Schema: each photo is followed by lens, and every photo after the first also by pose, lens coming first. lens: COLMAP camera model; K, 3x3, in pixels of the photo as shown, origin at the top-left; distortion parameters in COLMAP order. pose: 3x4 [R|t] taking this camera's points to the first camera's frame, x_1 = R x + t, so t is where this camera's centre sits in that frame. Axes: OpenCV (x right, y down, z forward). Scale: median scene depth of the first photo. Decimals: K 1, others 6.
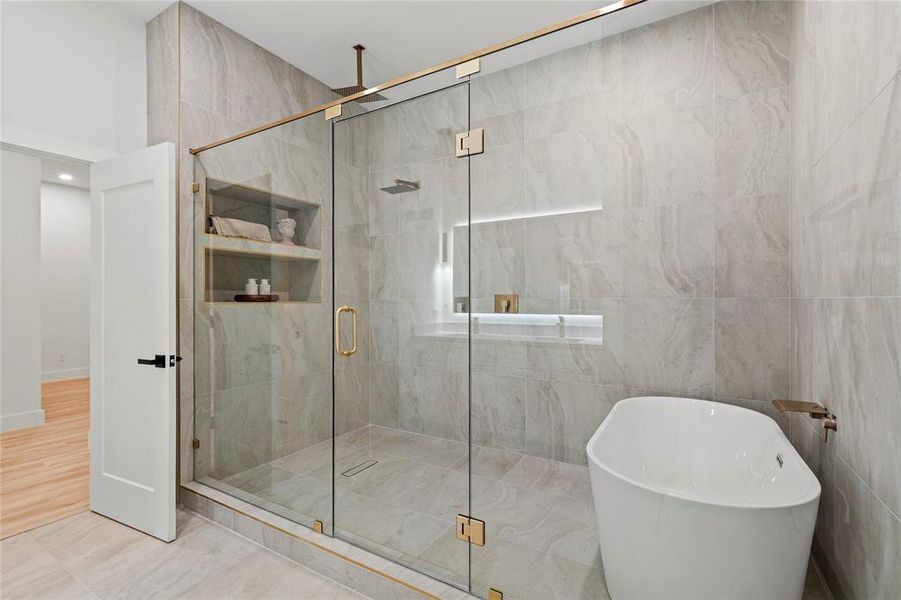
lens RADIAL K [[415.0, 0, 451.7], [0, 415.0, 303.3], [0, 0, 1]] dist [0.001300, 0.000044]
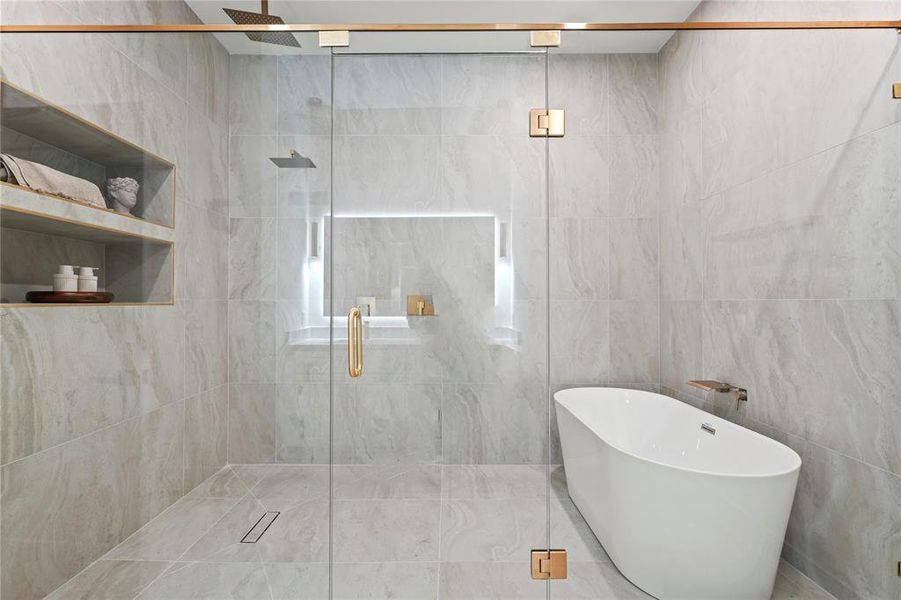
lens RADIAL K [[411.1, 0, 450.5], [0, 411.1, 300.0], [0, 0, 1]] dist [0.002810, 0.000118]
pose [[0.861802, 0.004838, 0.507222, -0.293013], [0.002103, 0.999912, -0.013110, 0.001167], [-0.507241, 0.012365, 0.861716, 0.180130]]
